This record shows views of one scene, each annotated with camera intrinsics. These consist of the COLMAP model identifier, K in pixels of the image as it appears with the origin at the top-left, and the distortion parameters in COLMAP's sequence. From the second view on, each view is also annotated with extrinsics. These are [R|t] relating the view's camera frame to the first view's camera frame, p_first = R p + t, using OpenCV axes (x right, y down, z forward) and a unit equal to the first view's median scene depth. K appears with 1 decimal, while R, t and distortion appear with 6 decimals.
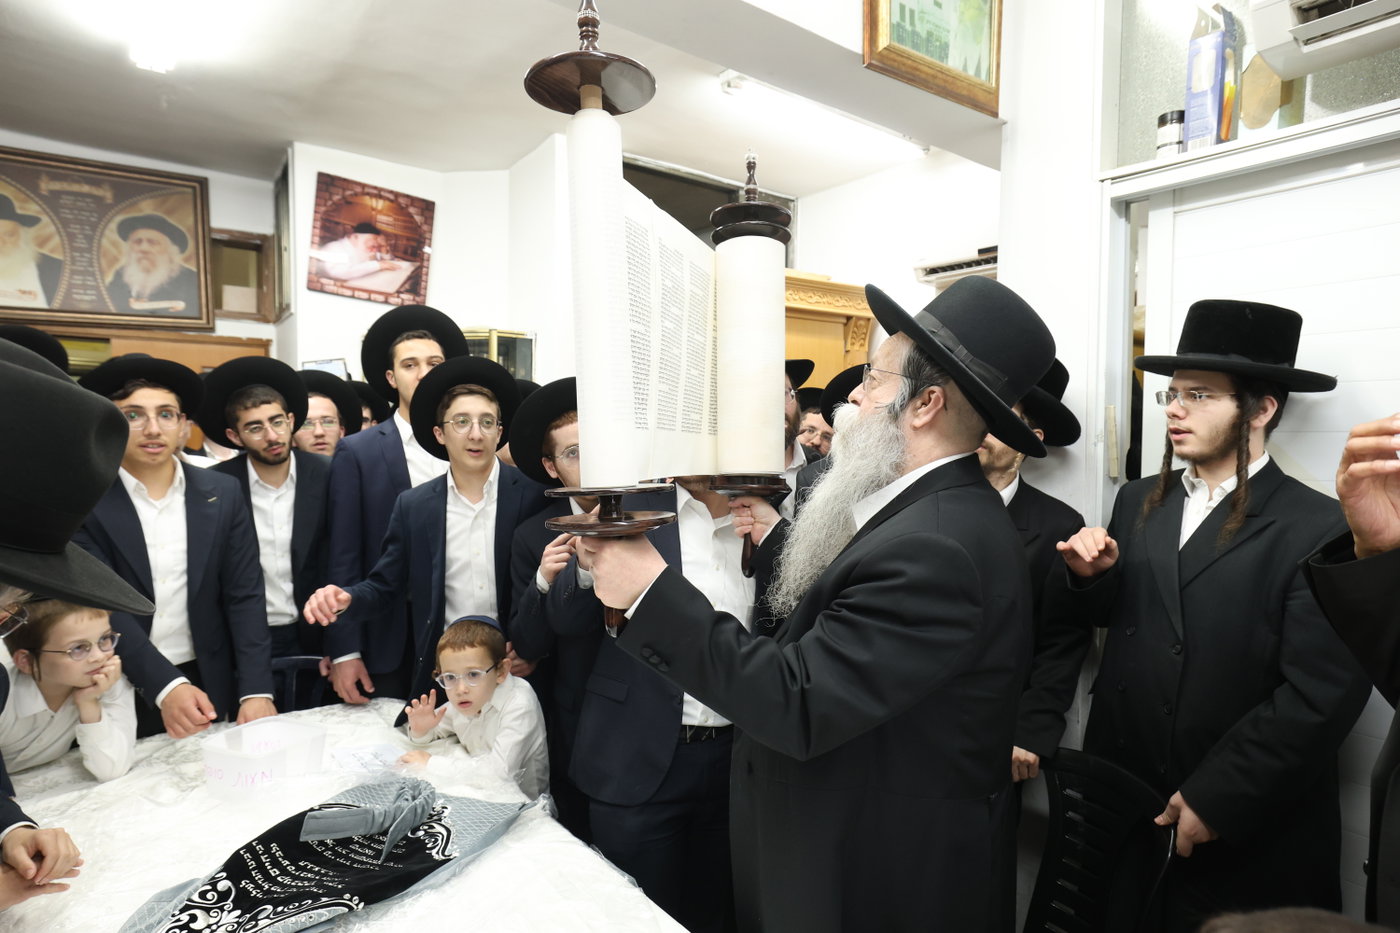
lens RADIAL K [[716.1, 0, 700.0], [0, 716.1, 466.5], [0, 0, 1]] dist [-0.003315, -0.000128]
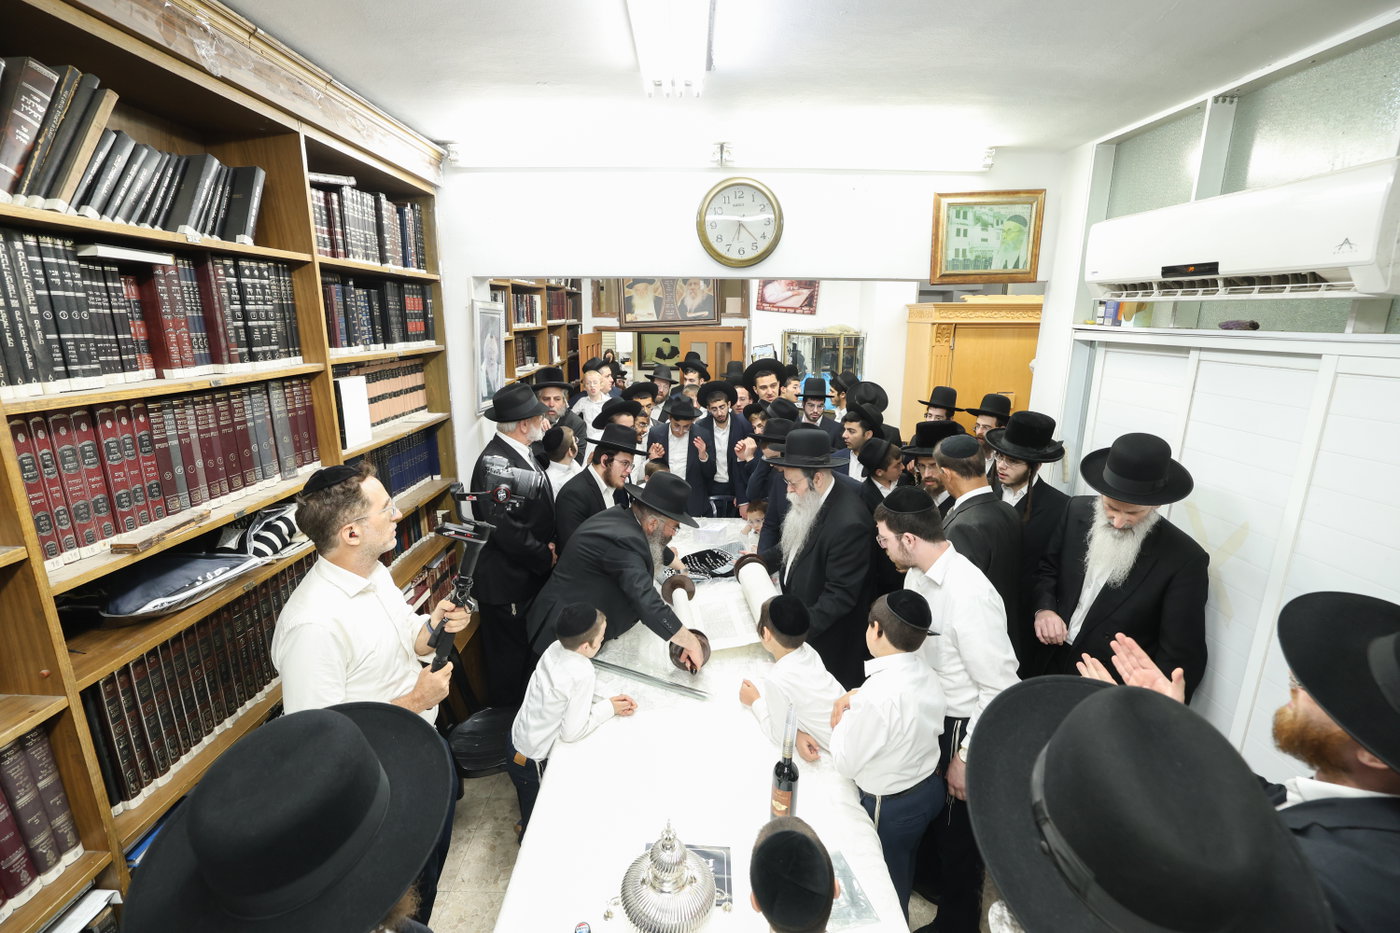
lens RADIAL K [[614.7, 0, 700.0], [0, 614.7, 466.5], [0, 0, 1]] dist [0.000077, 0.000000]
pose [[0.776354, 0.151368, -0.611851, 0.667323], [-0.025592, 0.977505, 0.209356, -0.288676], [0.629777, -0.146876, 0.762764, -0.688045]]
